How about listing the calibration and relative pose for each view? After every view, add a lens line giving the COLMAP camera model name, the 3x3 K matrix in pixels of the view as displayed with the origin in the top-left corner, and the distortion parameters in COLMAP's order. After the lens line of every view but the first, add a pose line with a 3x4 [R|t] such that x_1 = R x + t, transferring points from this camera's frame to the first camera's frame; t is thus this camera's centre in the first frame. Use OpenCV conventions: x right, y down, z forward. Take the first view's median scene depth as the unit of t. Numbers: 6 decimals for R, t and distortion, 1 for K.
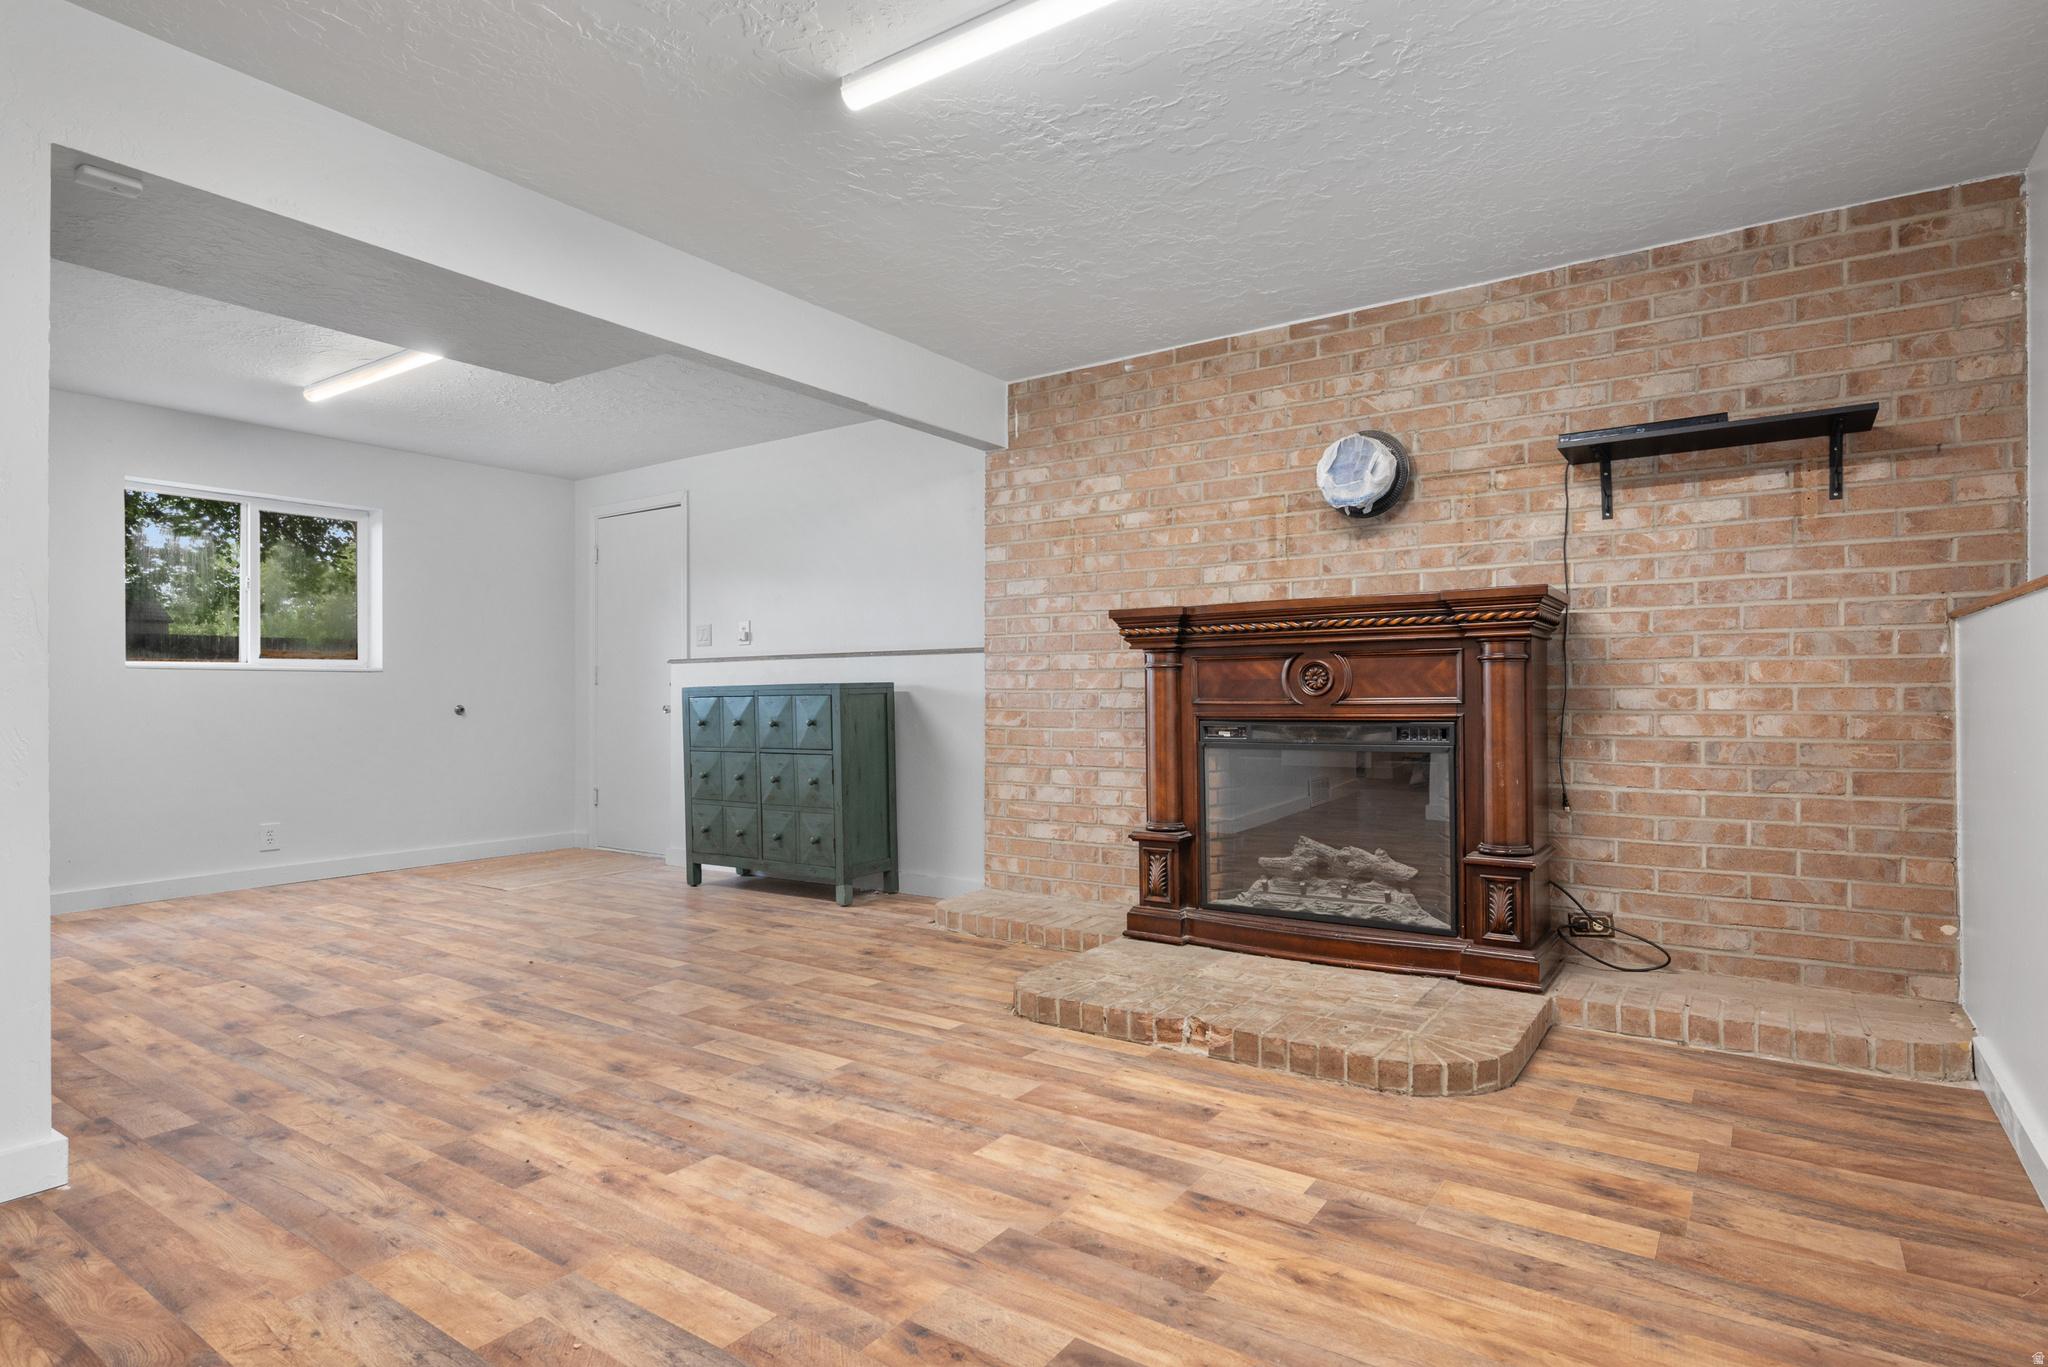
lens RADIAL K [[1081.5, 0, 1026.8], [0, 1081.5, 683.1], [0, 0, 1]] dist [-0.006120, 0.000342]
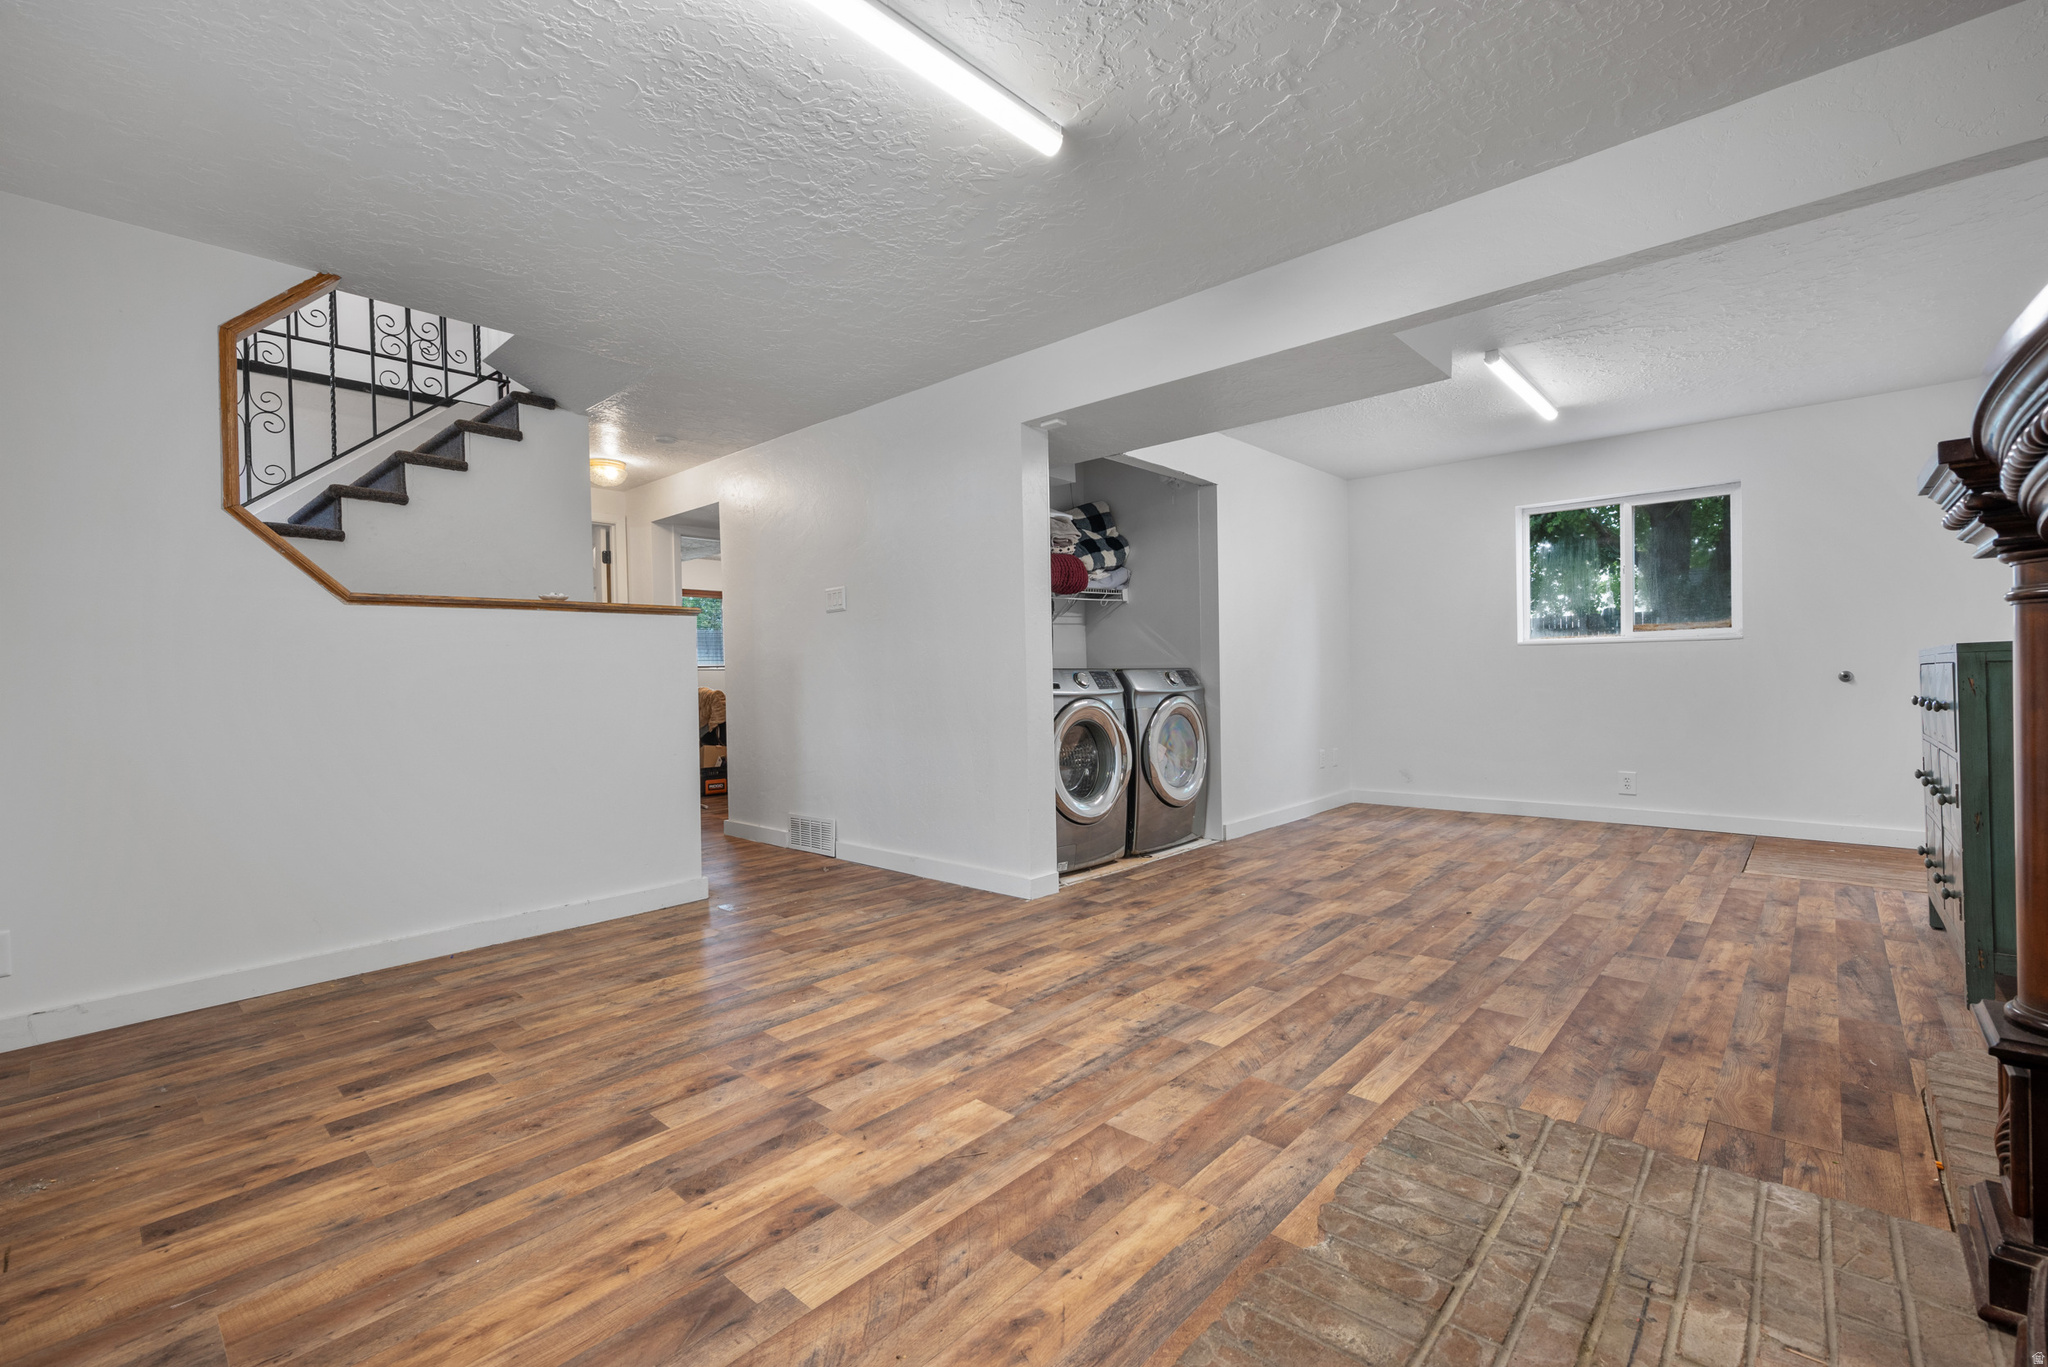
lens RADIAL K [[871.0, 0, 1028.9], [0, 871.0, 683.3], [0, 0, 1]] dist [0.000051, -0.000411]
pose [[-0.125536, 0.018809, -0.991911, 0.785946], [0.030545, 0.999420, 0.015086, -0.001835], [0.991619, -0.028405, -0.126037, 1.128881]]
